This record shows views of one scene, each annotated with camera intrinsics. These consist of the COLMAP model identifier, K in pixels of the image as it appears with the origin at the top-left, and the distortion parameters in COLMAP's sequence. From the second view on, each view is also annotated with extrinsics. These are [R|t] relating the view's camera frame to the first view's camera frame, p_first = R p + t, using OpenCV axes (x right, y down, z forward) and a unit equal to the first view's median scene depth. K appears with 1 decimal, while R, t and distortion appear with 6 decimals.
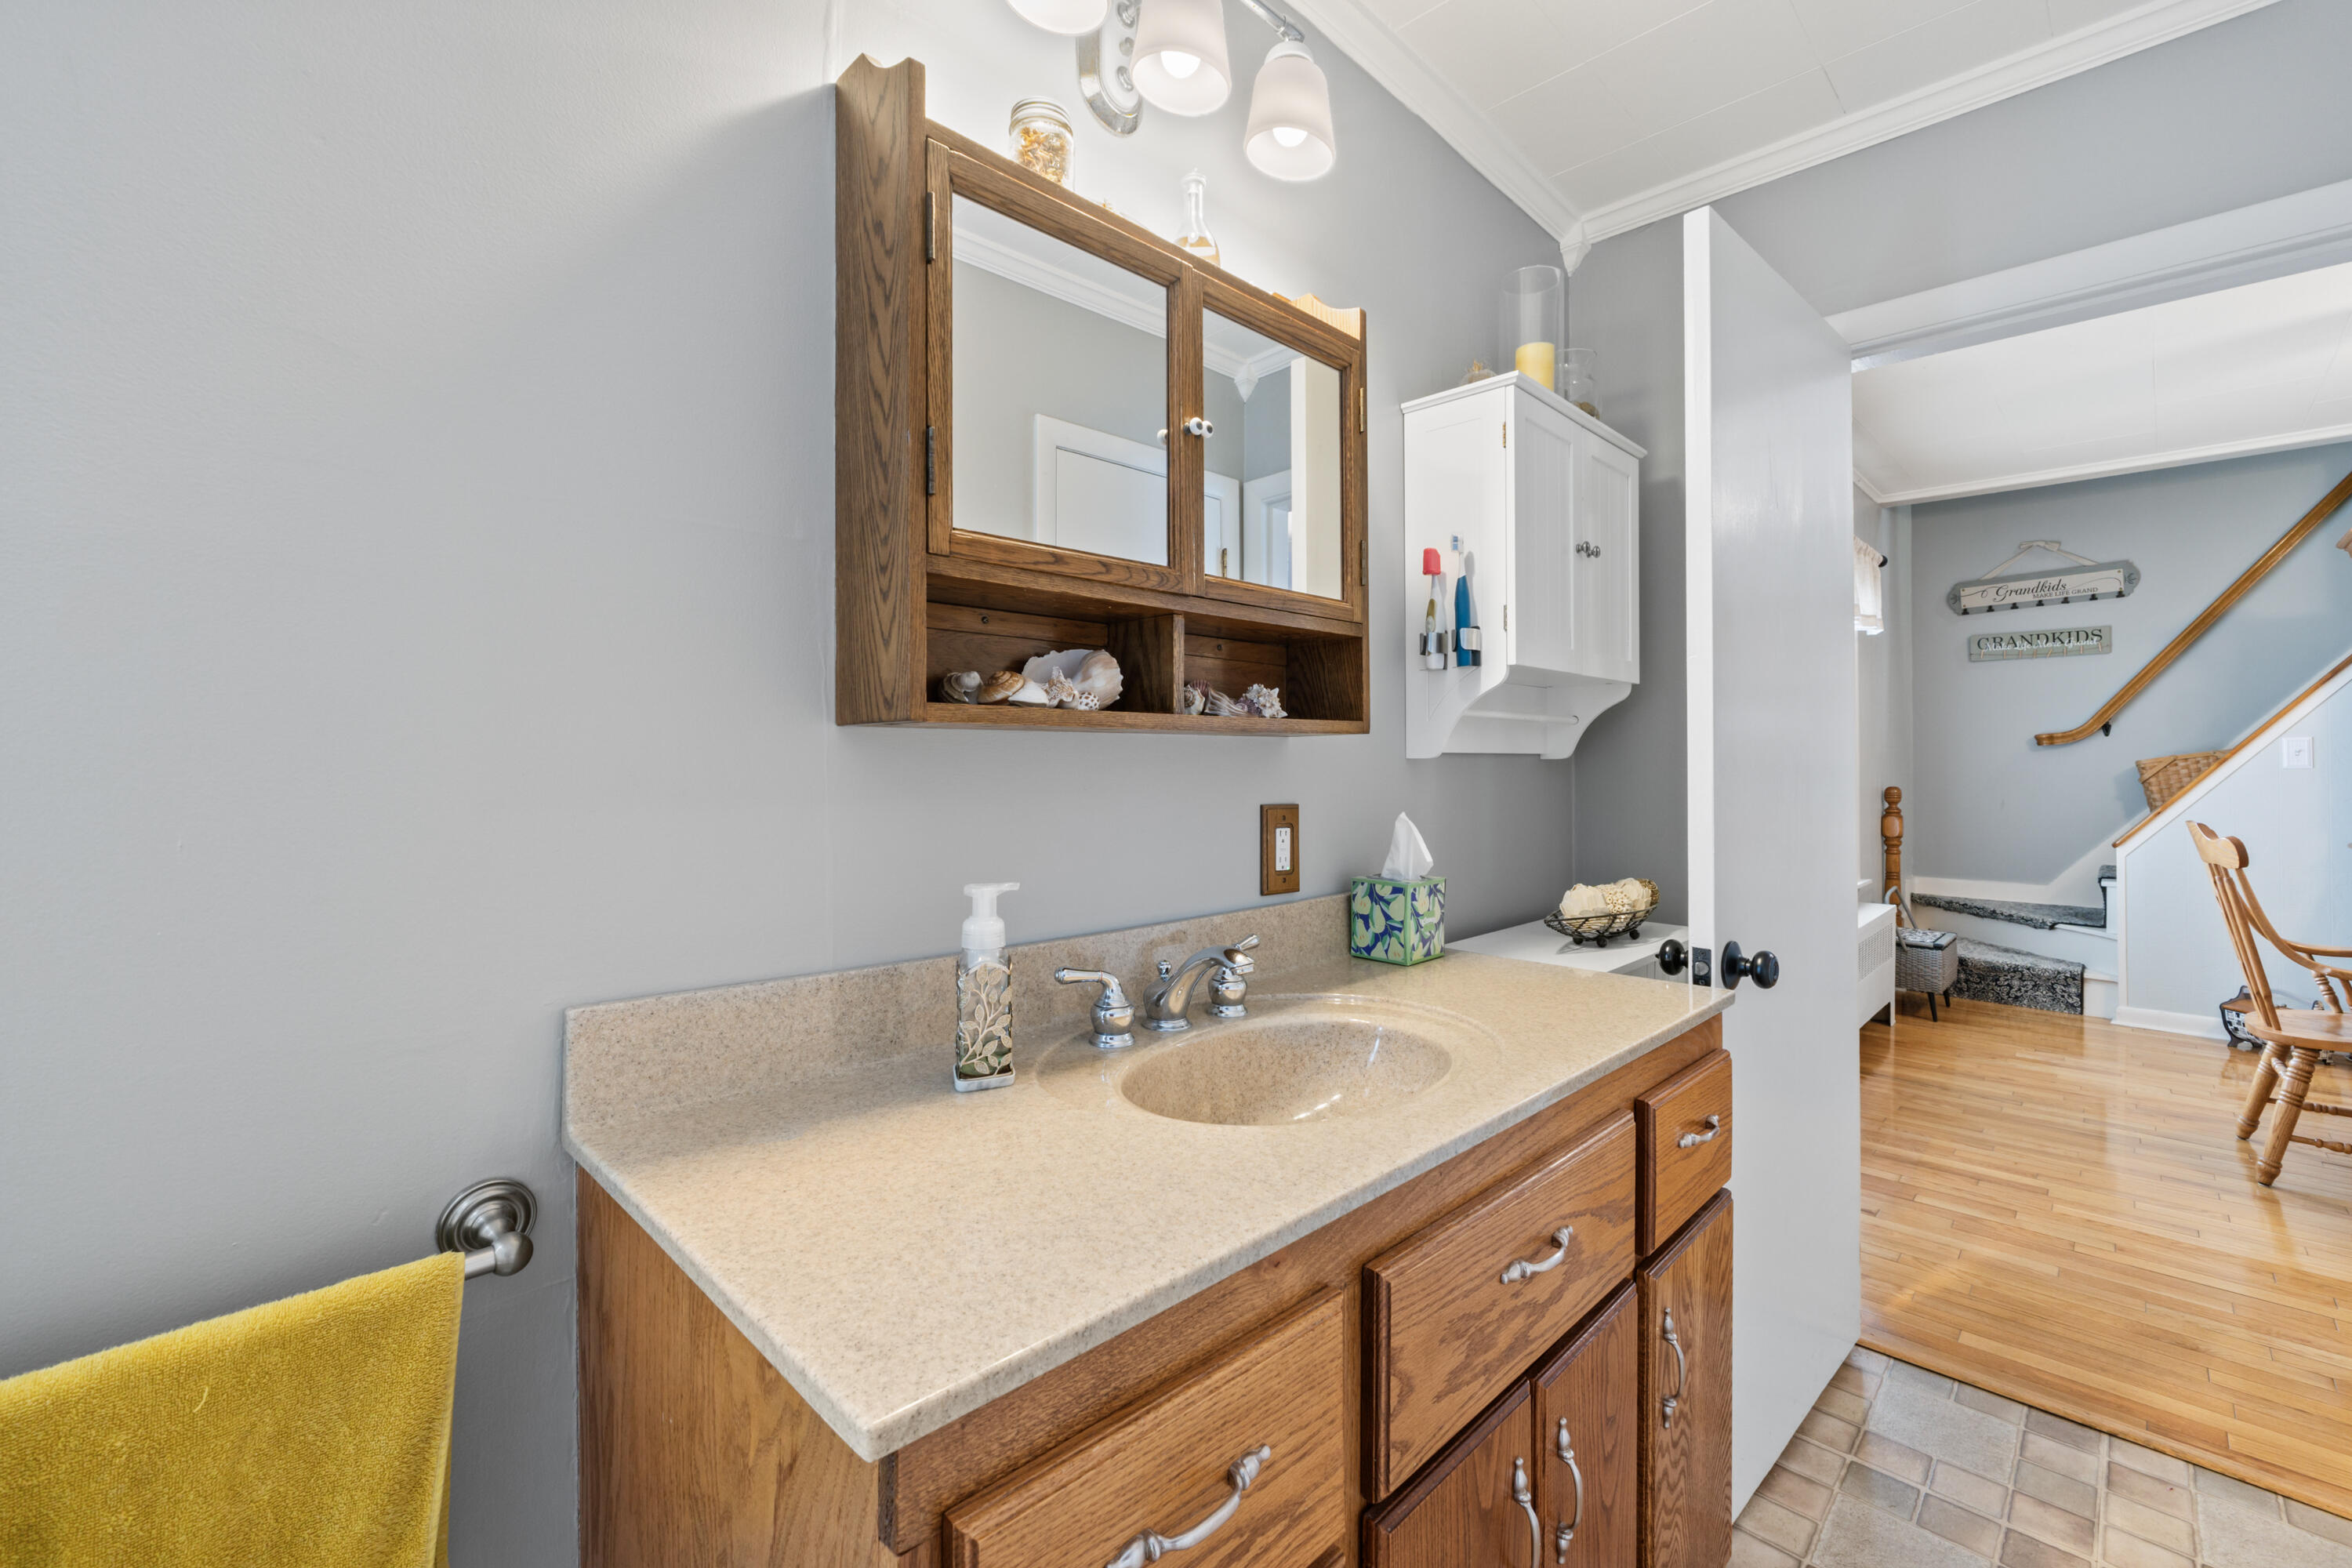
lens RADIAL K [[995.0, 0, 1168.1], [0, 995.0, 756.4], [0, 0, 1]] dist [-0.002446, -0.000423]
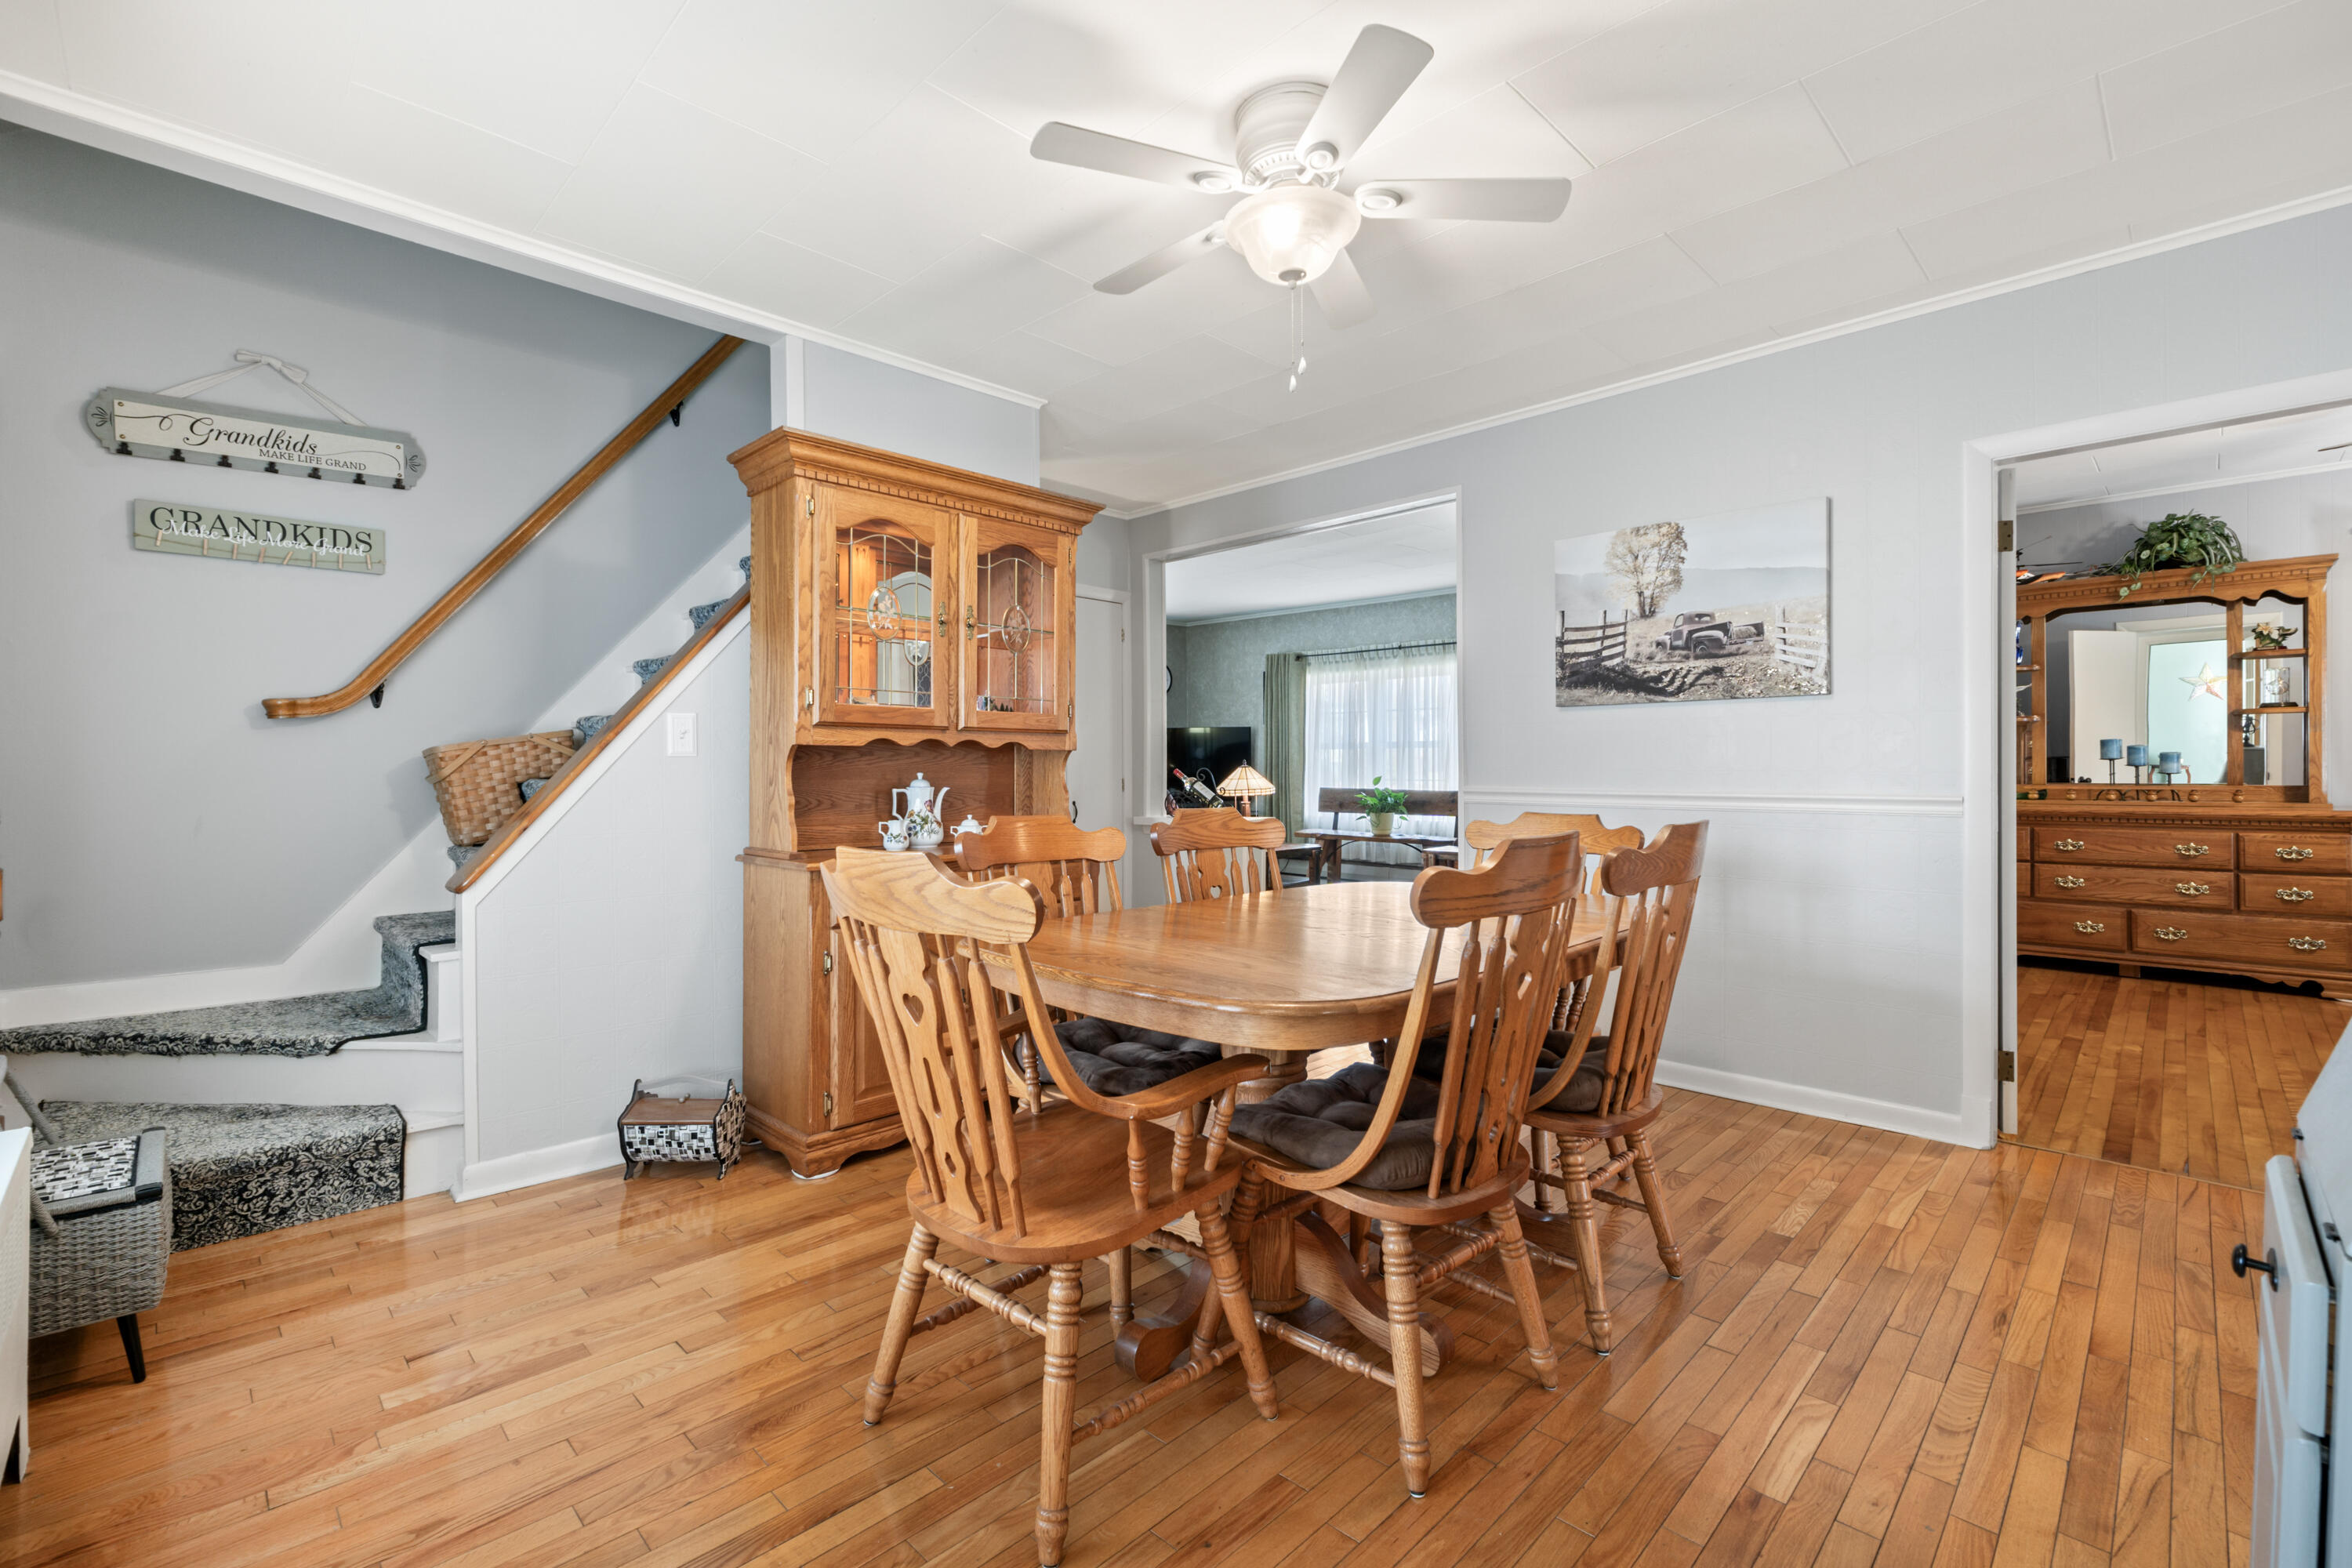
lens RADIAL K [[1021.7, 0, 1172.9], [0, 1021.7, 768.4], [0, 0, 1]] dist [-0.003389, -0.000686]
pose [[0.006549, -0.000143, 0.999979, 0.313308], [-0.004937, 0.999988, 0.000176, 0.014887], [-0.999966, -0.004938, 0.006548, 0.500420]]
